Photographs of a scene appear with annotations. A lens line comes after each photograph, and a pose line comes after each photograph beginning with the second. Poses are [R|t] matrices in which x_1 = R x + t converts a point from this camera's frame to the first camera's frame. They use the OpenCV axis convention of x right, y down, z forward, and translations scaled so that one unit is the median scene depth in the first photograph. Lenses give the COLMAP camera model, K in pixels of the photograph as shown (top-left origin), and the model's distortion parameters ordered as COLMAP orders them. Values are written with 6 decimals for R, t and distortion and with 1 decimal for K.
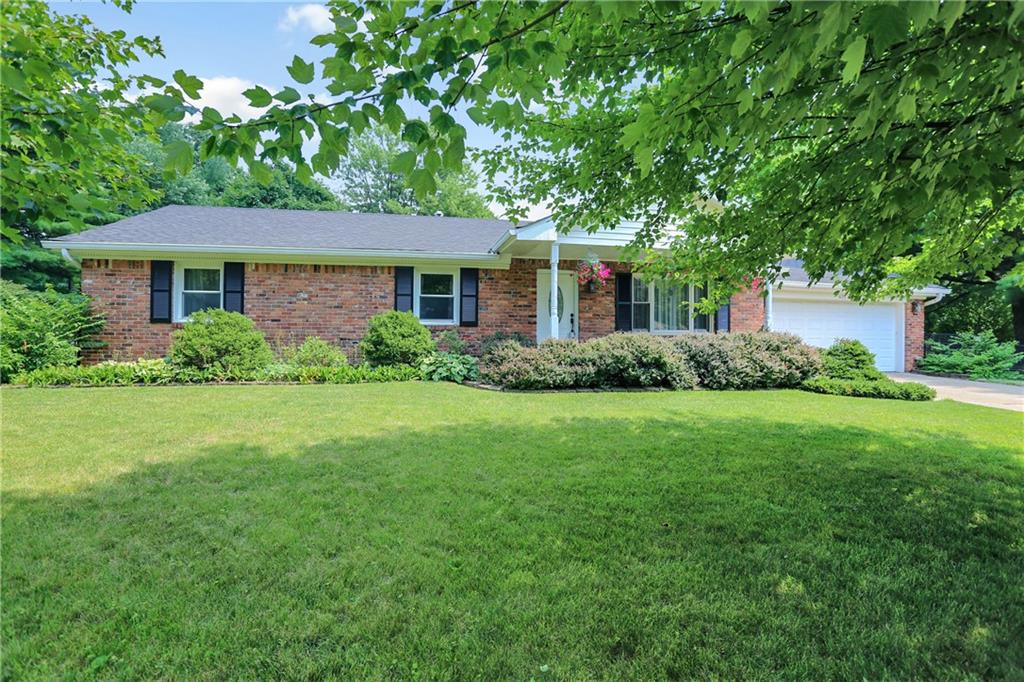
lens RADIAL K [[522.2, 0, 512.3], [0, 522.2, 339.6], [0, 0, 1]] dist [-0.052876, 0.018616]
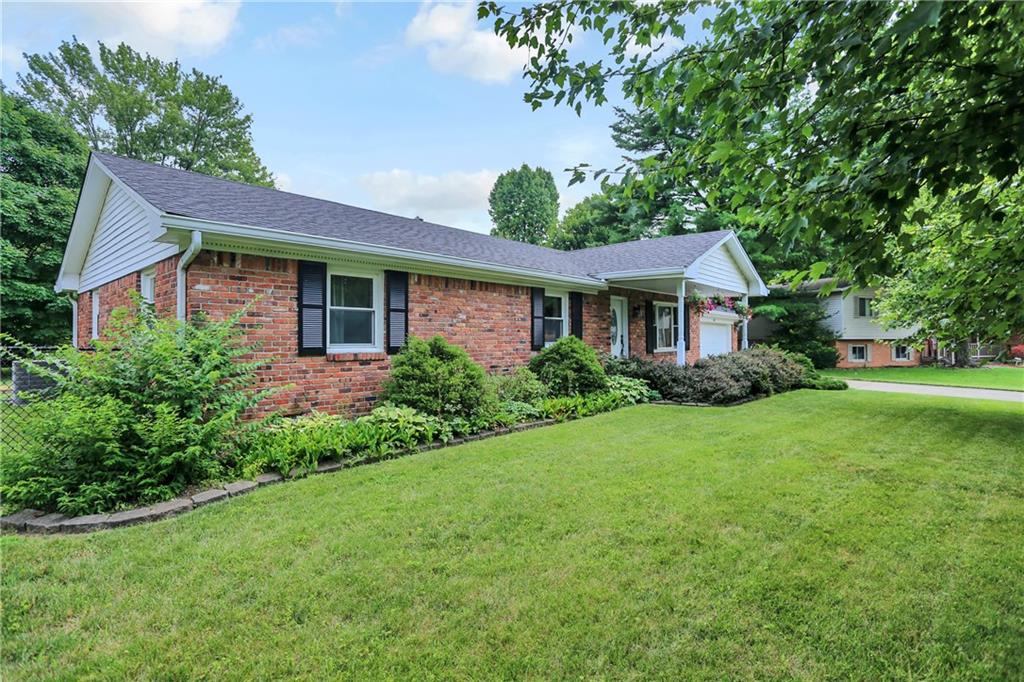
lens RADIAL K [[522.2, 0, 513.0], [0, 522.2, 339.9], [0, 0, 1]] dist [-0.052876, 0.018616]
pose [[0.787158, -0.010377, 0.616664, -0.861167], [0.018048, 0.999818, -0.006214, -0.041370], [-0.616487, 0.016021, 0.787202, 0.294370]]
